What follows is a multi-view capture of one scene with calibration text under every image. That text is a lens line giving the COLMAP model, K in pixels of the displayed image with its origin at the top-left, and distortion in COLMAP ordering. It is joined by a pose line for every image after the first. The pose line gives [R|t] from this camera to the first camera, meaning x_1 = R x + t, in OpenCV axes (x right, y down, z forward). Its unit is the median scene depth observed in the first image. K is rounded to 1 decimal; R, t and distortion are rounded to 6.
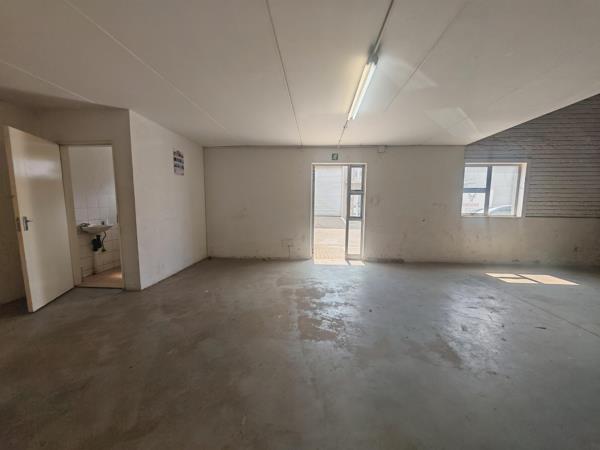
lens RADIAL K [[223.5, 0, 300.0], [0, 223.5, 225.0], [0, 0, 1]] dist [-0.001533, 0.000161]
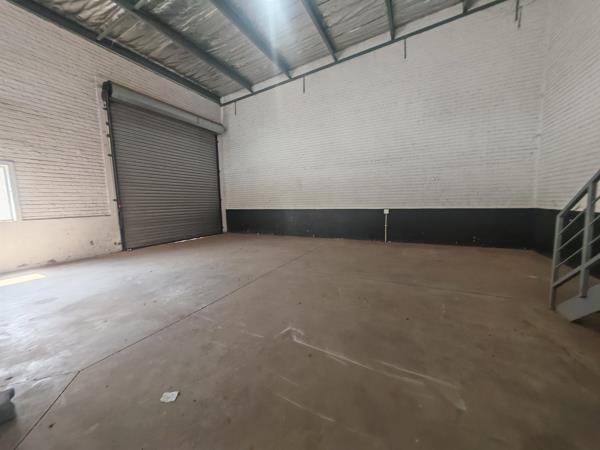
lens RADIAL K [[223.5, 0, 300.0], [0, 223.5, 225.0], [0, 0, 1]] dist [-0.001533, 0.000161]
pose [[0.387370, -0.112328, 0.915056, 0.572736], [0.116413, 0.990565, 0.072316, 0.057355], [-0.914545, 0.078512, 0.396791, -0.527077]]
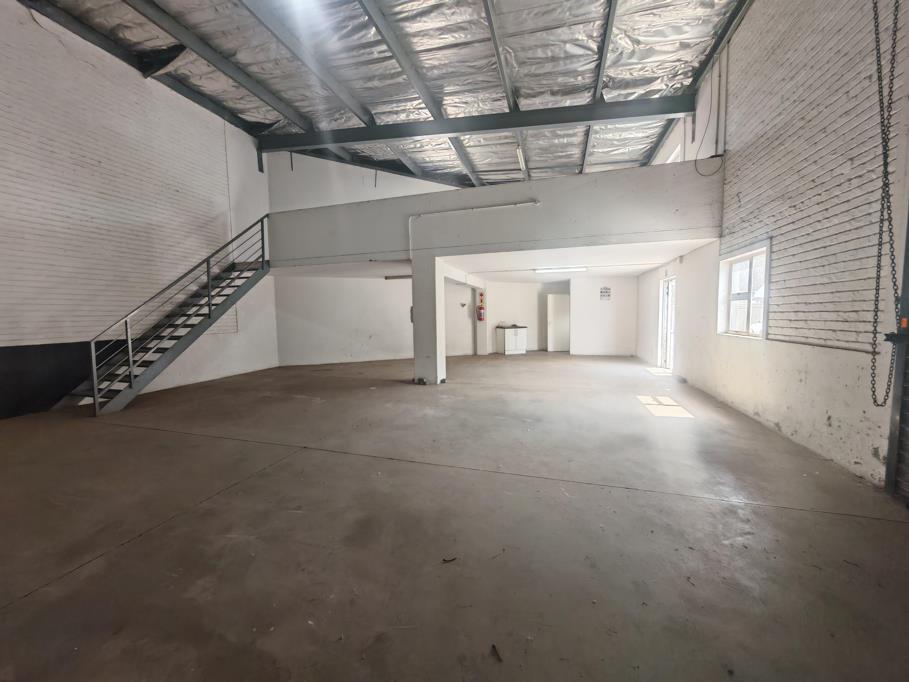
lens RADIAL K [[338.5, 0, 454.5], [0, 338.5, 341.0], [0, 0, 1]] dist [-0.001533, 0.000161]
pose [[-0.226982, 0.069067, -0.971447, 2.035338], [-0.082634, 0.992519, 0.089873, -0.042341], [0.970387, 0.100674, -0.219576, 0.412751]]
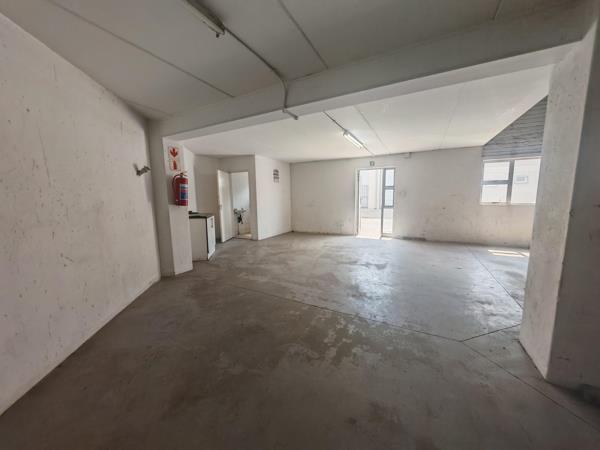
lens RADIAL K [[223.5, 0, 300.0], [0, 223.5, 225.0], [0, 0, 1]] dist [-0.001533, 0.000161]
pose [[0.912289, 0.030886, -0.408380, 0.336678], [-0.019246, 0.999284, 0.032584, 0.050816], [0.409094, -0.021866, 0.912230, -0.509545]]
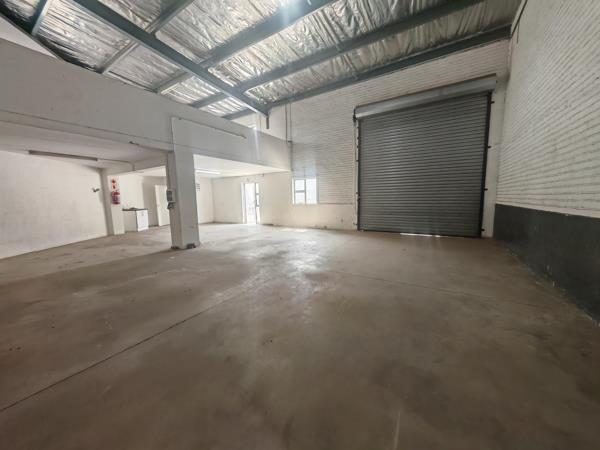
lens RADIAL K [[223.5, 0, 300.0], [0, 223.5, 225.0], [0, 0, 1]] dist [-0.001533, 0.000161]
pose [[0.879787, 0.031876, -0.474298, 1.824374], [-0.022479, 0.999423, 0.025472, 0.105726], [0.474836, -0.011748, 0.879996, -0.855300]]
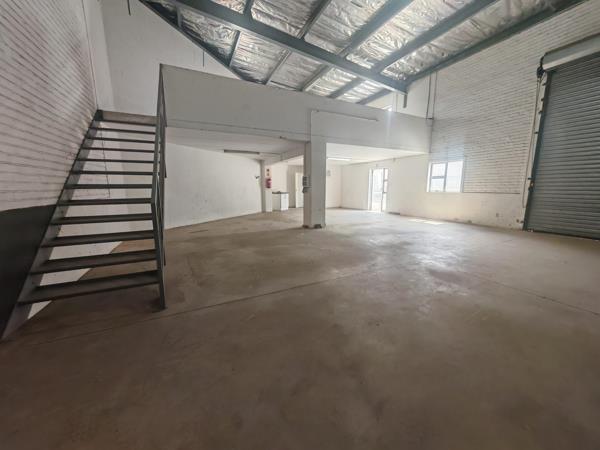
lens RADIAL K [[223.5, 0, 300.0], [0, 223.5, 225.0], [0, 0, 1]] dist [-0.001533, 0.000161]
pose [[0.499669, 0.134491, -0.855712, 1.847362], [-0.079617, 0.990822, 0.109236, 0.116023], [0.862550, 0.013548, 0.505791, -0.855408]]
